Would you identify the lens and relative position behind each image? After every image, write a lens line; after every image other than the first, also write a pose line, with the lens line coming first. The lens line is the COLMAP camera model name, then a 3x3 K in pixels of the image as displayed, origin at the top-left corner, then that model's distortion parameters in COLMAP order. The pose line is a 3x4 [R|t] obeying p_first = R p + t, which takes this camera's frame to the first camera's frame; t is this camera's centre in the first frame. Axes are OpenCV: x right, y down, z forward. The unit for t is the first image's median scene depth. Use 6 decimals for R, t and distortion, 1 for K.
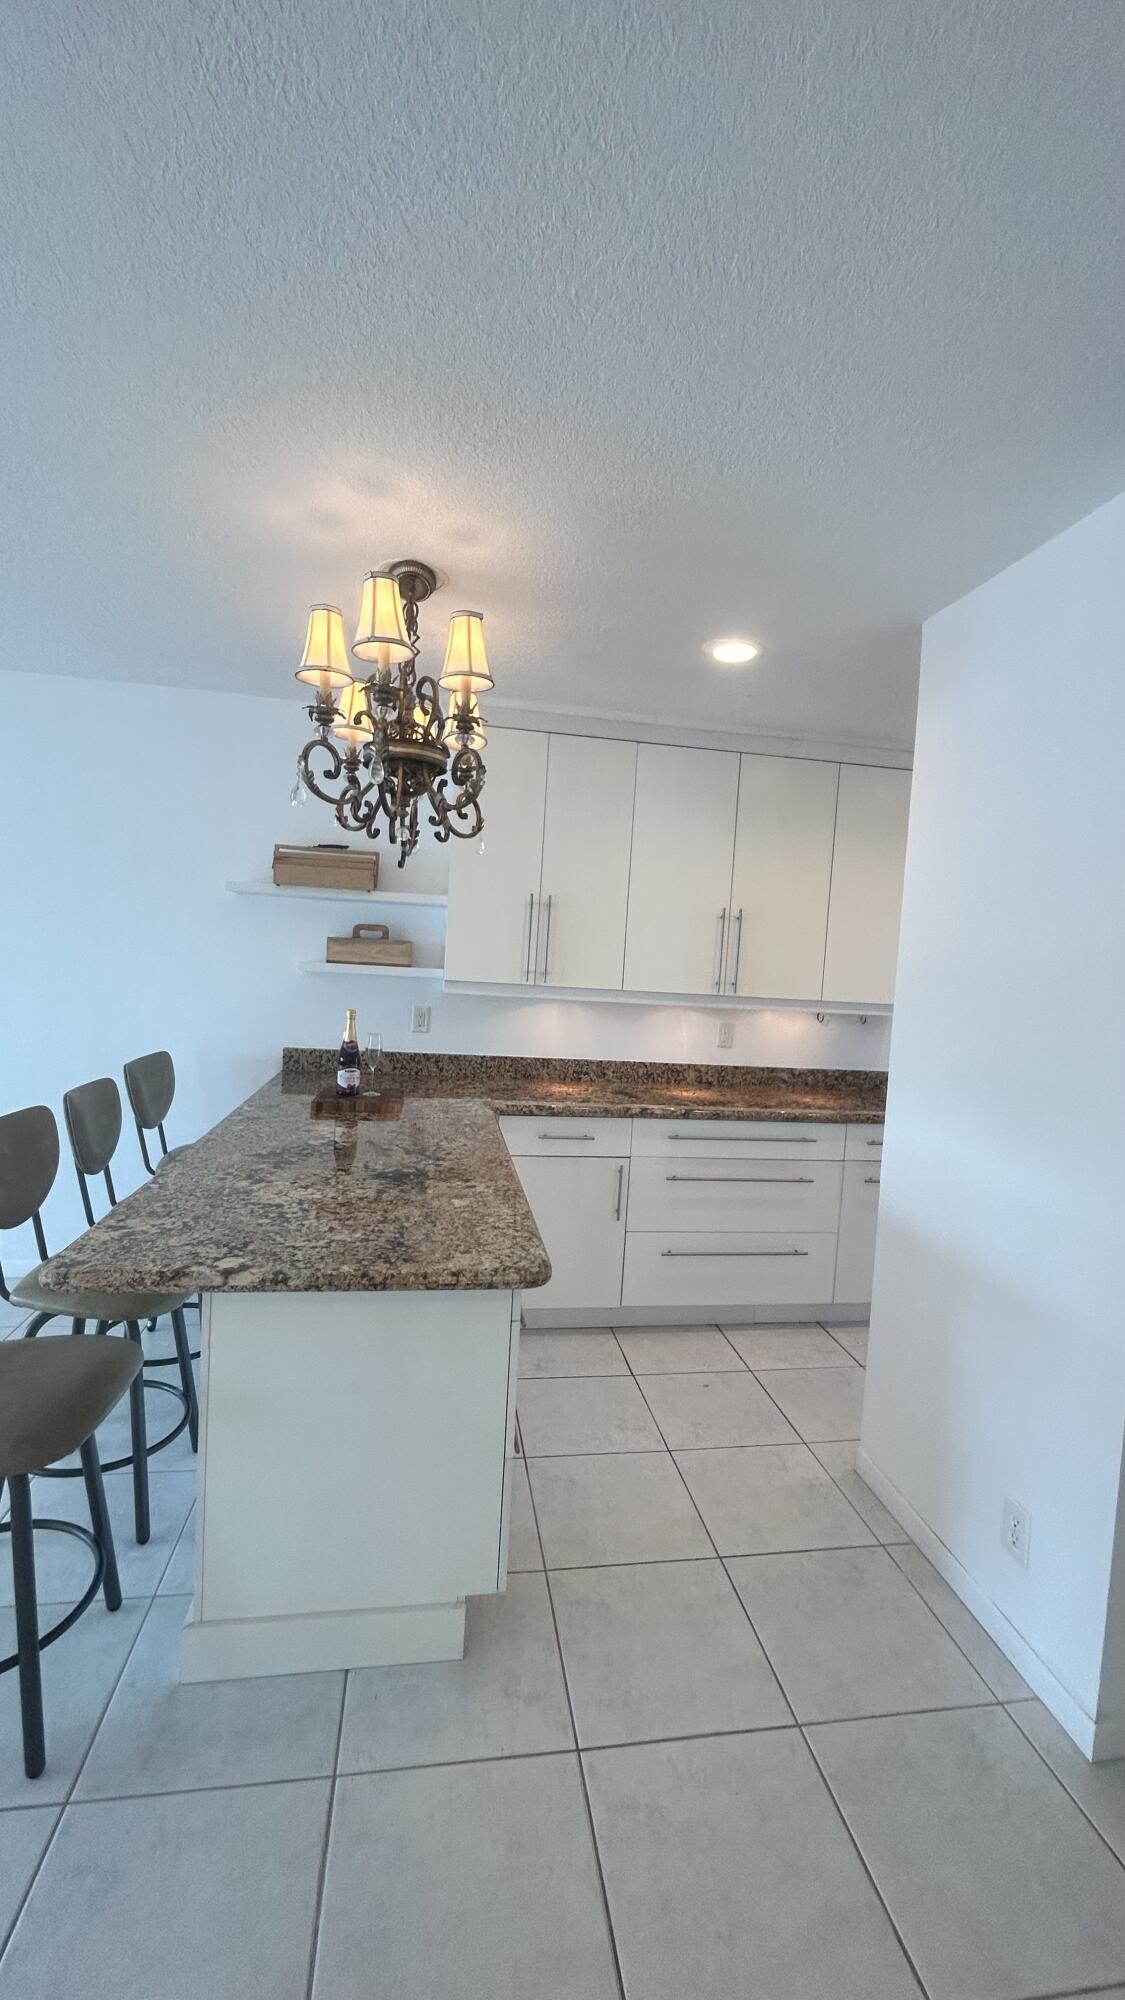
lens RADIAL K [[813.5, 0, 558.7], [0, 813.5, 993.6], [0, 0, 1]] dist [-0.000925, 0.000086]
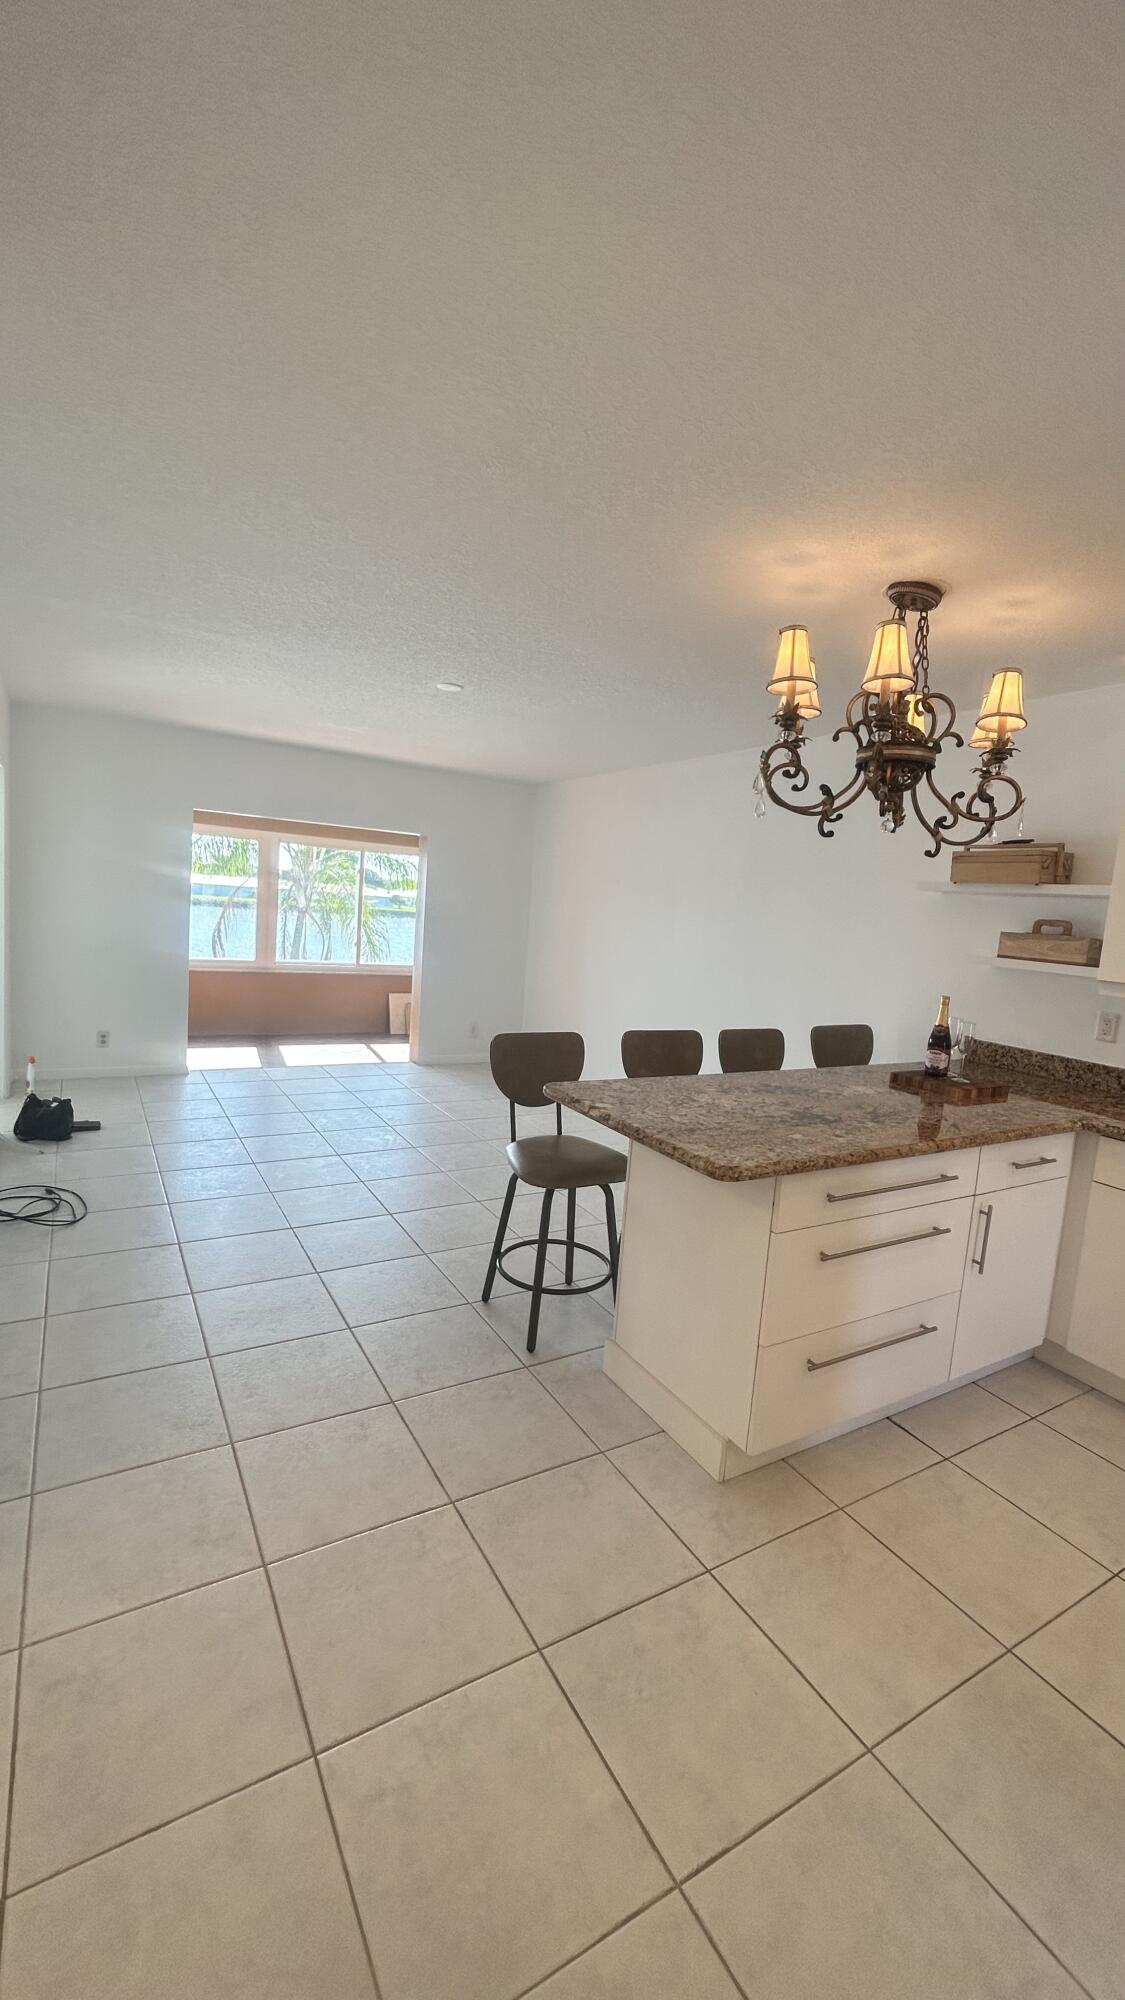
lens RADIAL K [[813.5, 0, 562.1], [0, 813.5, 992.5], [0, 0, 1]] dist [-0.000925, 0.000086]
pose [[0.365332, 0.072732, -0.928032, 0.647927], [-0.100508, 0.994197, 0.038352, 0.029780], [0.925436, 0.079263, 0.370522, 0.178897]]
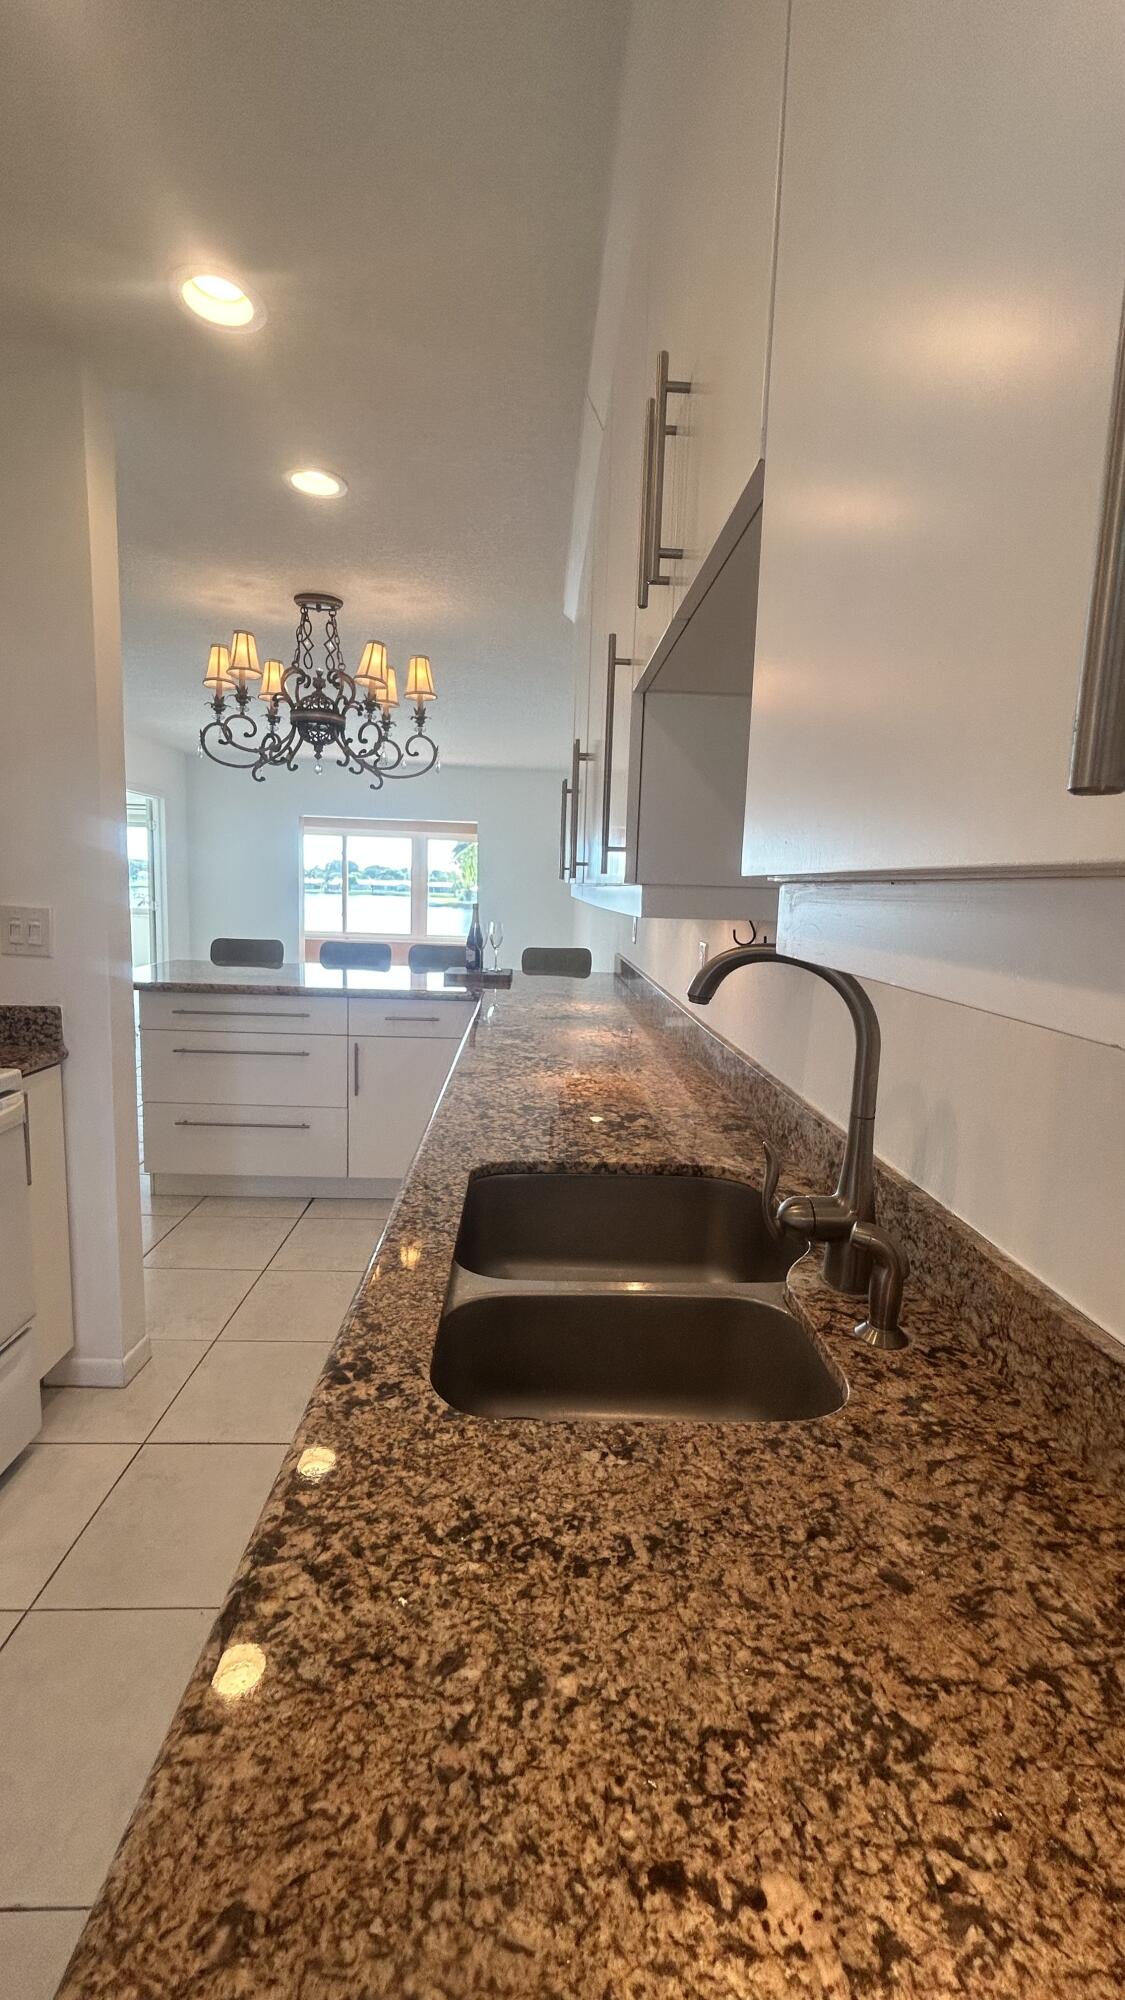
lens RADIAL K [[813.5, 0, 555.1], [0, 813.5, 1000.8], [0, 0, 1]] dist [-0.000925, 0.000086]
pose [[-0.125970, 0.078077, -0.988957, 1.219970], [-0.087267, 0.992161, 0.089445, 0.054636], [0.988188, 0.097571, -0.118169, 1.552745]]
